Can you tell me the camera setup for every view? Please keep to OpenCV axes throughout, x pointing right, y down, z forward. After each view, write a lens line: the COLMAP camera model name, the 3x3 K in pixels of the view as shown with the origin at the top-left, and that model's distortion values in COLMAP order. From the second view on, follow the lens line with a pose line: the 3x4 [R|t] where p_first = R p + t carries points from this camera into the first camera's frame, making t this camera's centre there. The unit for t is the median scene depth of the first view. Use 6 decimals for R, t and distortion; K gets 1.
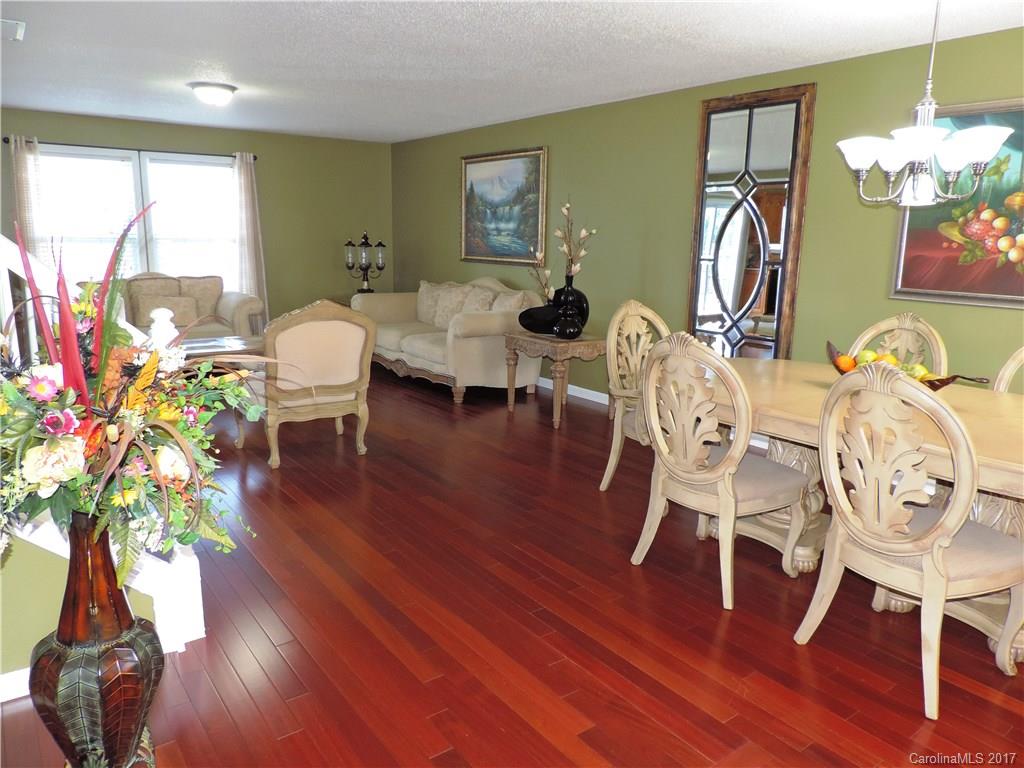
lens RADIAL K [[729.0, 0, 512.0], [0, 729.0, 384.0], [0, 0, 1]] dist [-0.017607, -0.002358]
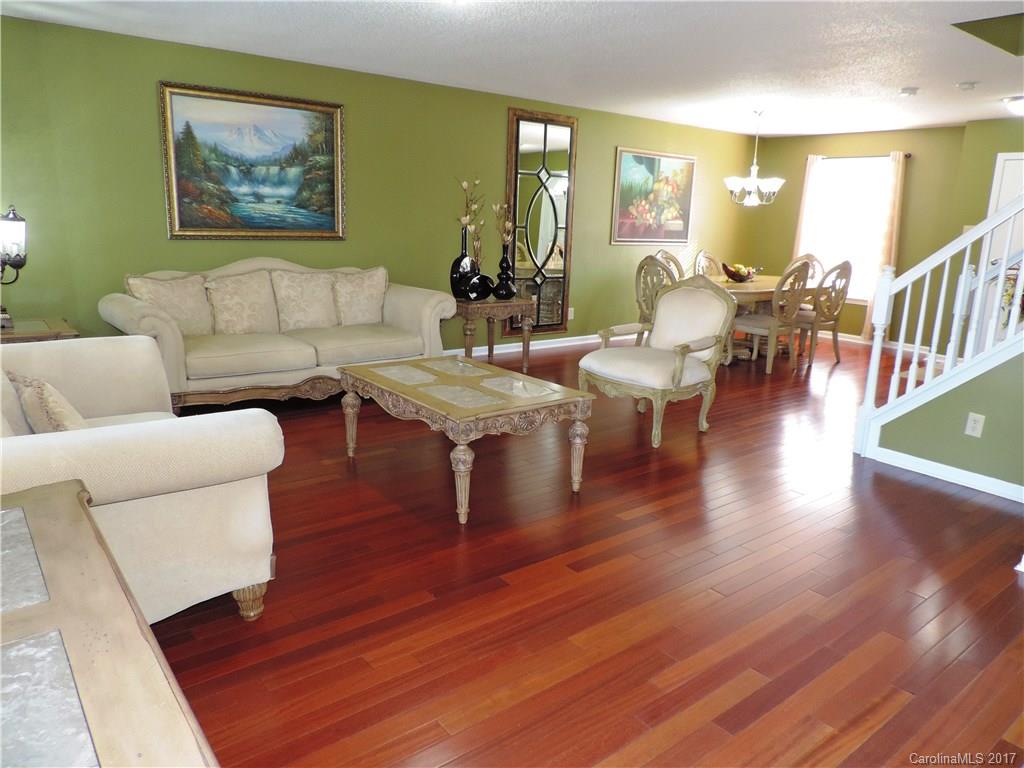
lens RADIAL K [[729.0, 0, 512.0], [0, 729.0, 384.0], [0, 0, 1]] dist [-0.017607, -0.002358]
pose [[-0.039741, -0.246483, 0.968332, -1.240140], [0.164350, 0.954286, 0.249652, -0.253359], [-0.985601, 0.169067, 0.002585, 1.149448]]
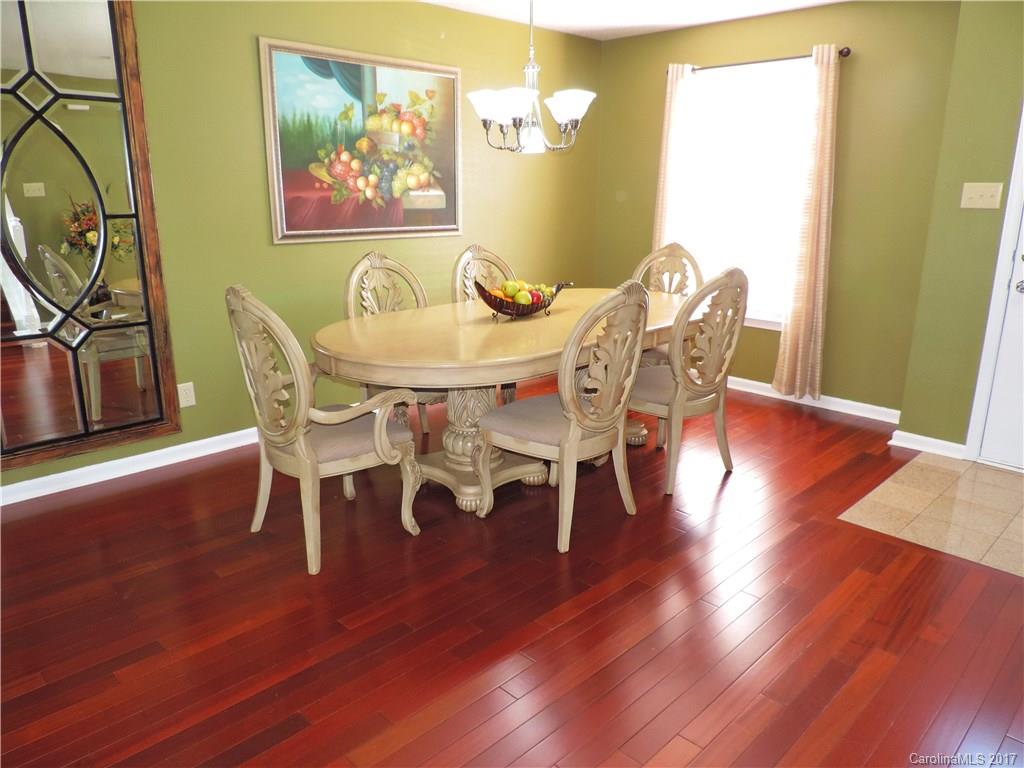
lens RADIAL K [[729.0, 0, 512.0], [0, 729.0, 384.0], [0, 0, 1]] dist [-0.017607, -0.002358]
pose [[-0.153070, -0.275128, 0.949144, -0.408214], [0.187838, 0.934852, 0.301278, -0.152670], [-0.970199, 0.224402, -0.091418, 0.724305]]
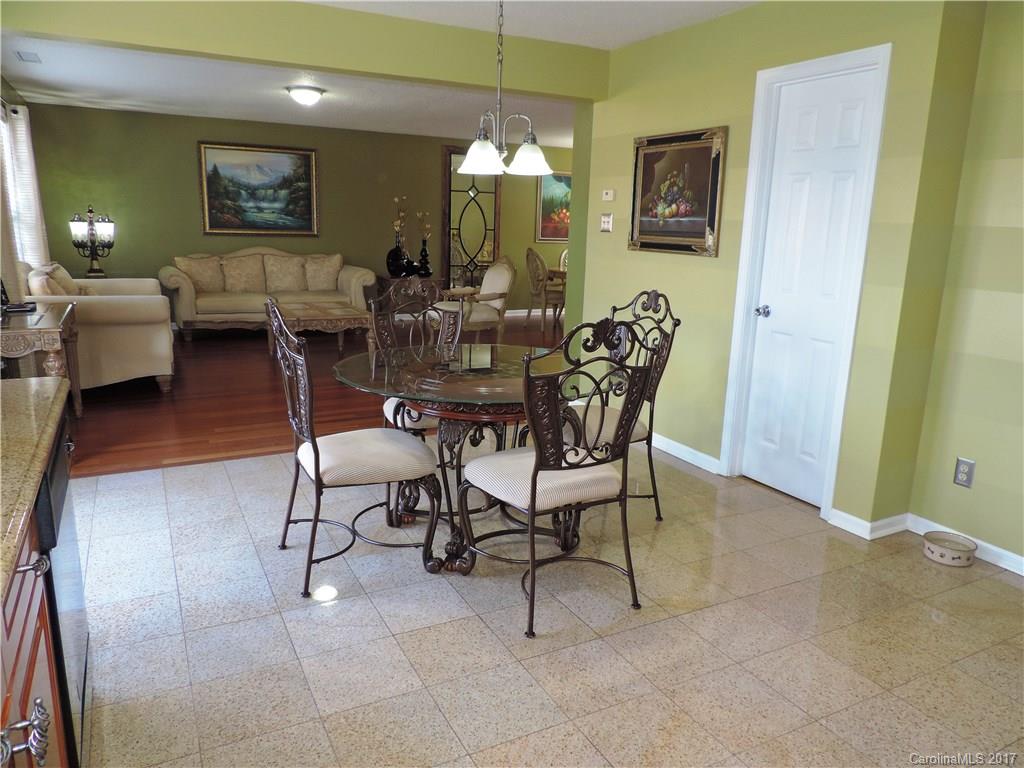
lens RADIAL K [[729.0, 0, 512.0], [0, 729.0, 384.0], [0, 0, 1]] dist [-0.017607, -0.002358]
pose [[0.142634, -0.229054, 0.962907, -1.819664], [0.171723, 0.963827, 0.203836, -0.152697], [-0.974765, 0.136280, 0.176808, 0.608344]]
